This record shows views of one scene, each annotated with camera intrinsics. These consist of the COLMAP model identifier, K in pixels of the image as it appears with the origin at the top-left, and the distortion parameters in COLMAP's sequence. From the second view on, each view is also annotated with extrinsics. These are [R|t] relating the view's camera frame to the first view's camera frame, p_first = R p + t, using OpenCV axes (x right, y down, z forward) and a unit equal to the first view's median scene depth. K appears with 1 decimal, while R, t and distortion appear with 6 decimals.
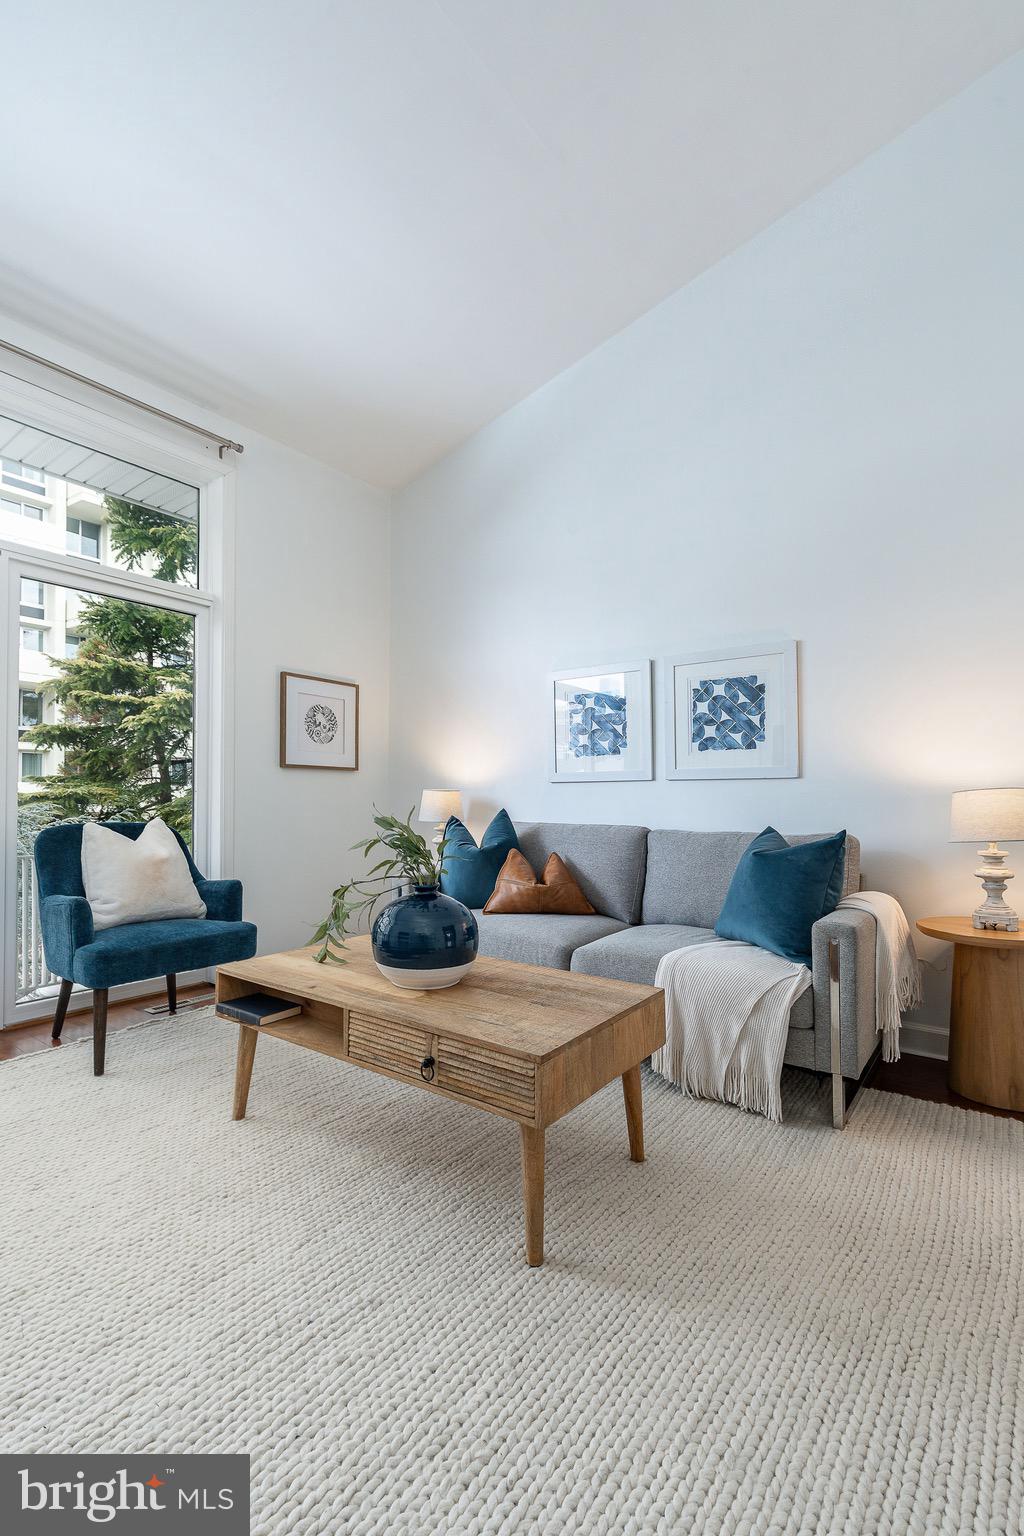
lens RADIAL K [[687.2, 0, 503.3], [0, 687.2, 772.6], [0, 0, 1]] dist [0.004699, 0.001007]
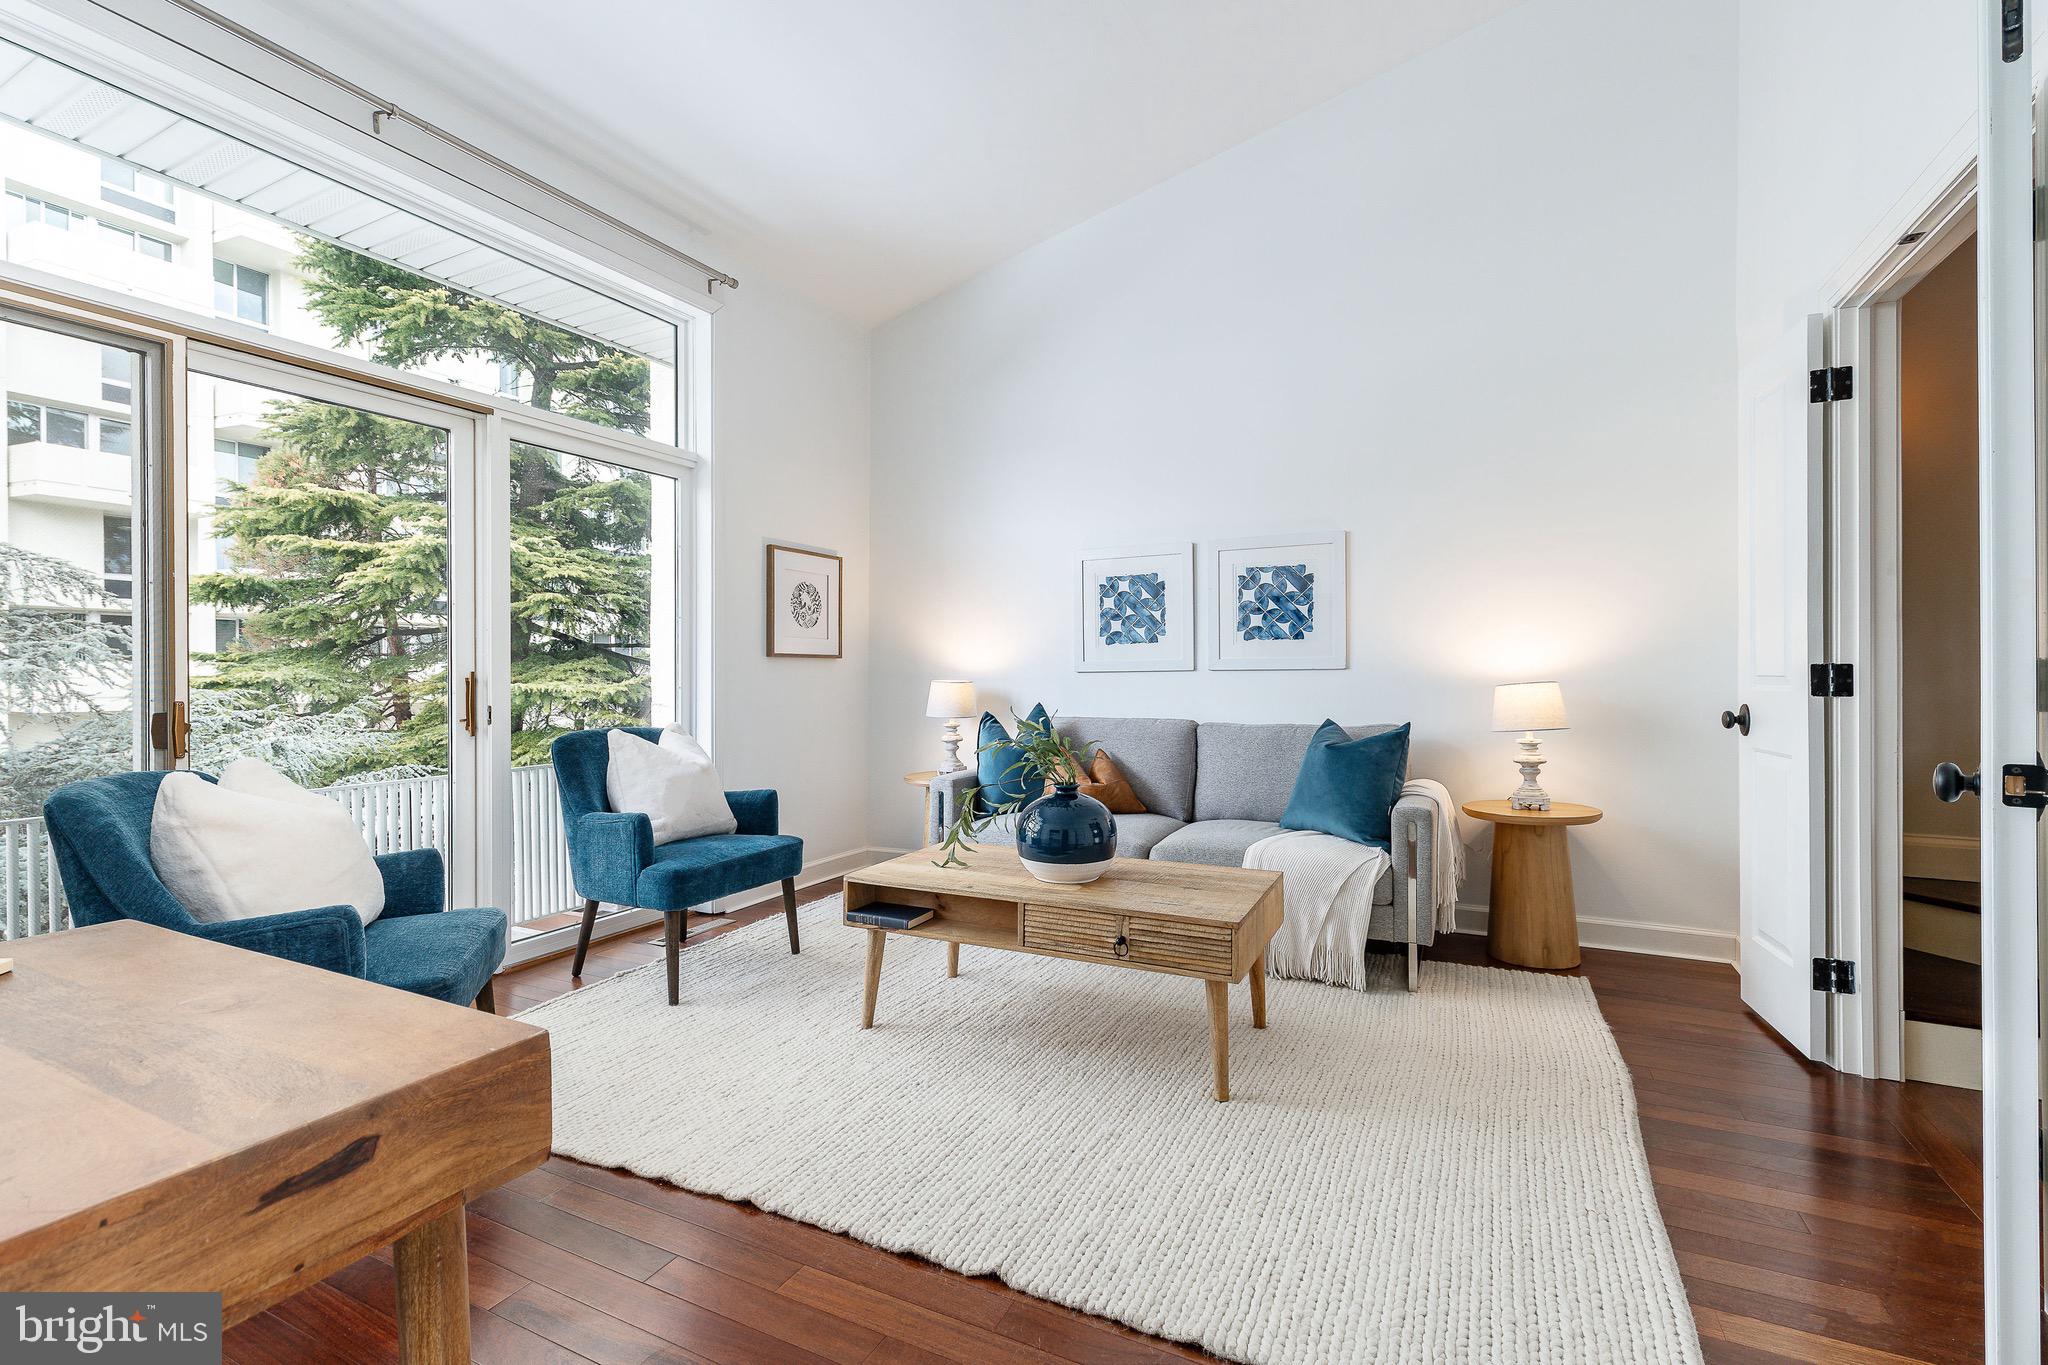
lens RADIAL K [[915.1, 0, 1033.1], [0, 915.1, 672.5], [0, 0, 1]] dist [0.010233, -0.002668]
pose [[0.980574, -0.008804, 0.195953, -0.291509], [0.001934, 0.999378, 0.035224, -0.036792], [-0.196141, -0.034160, 0.979980, -0.226711]]
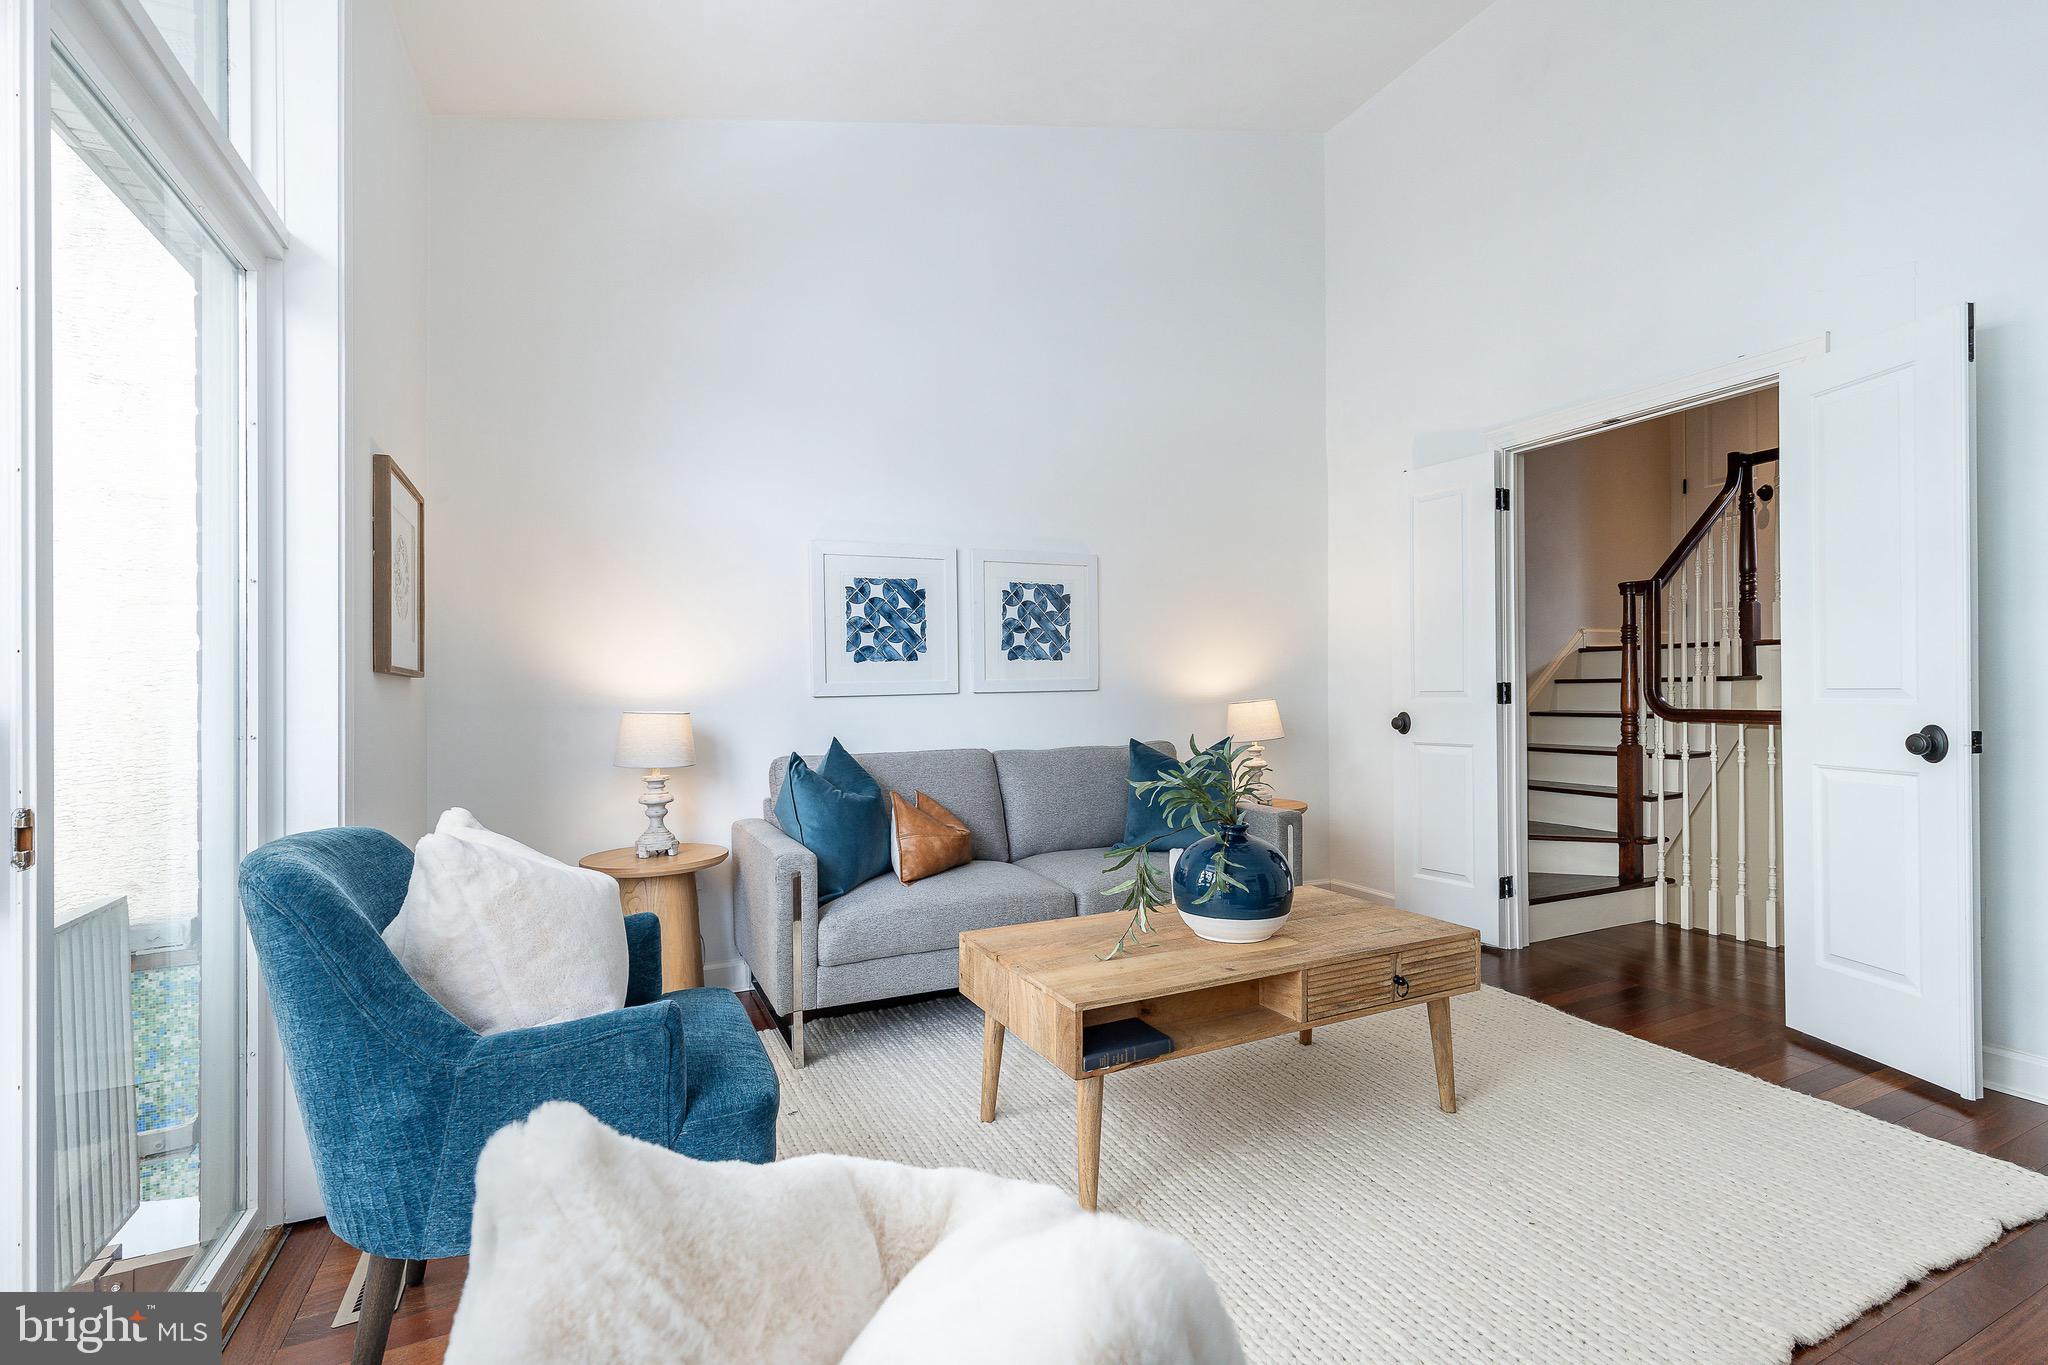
lens RADIAL K [[915.1, 0, 1050.1], [0, 915.1, 686.4], [0, 0, 1]] dist [0.010233, -0.002668]
pose [[0.454525, -0.009230, 0.890686, -0.856151], [-0.014118, 0.999746, 0.017565, -0.021569], [-0.890622, -0.020559, 0.454279, 0.460710]]
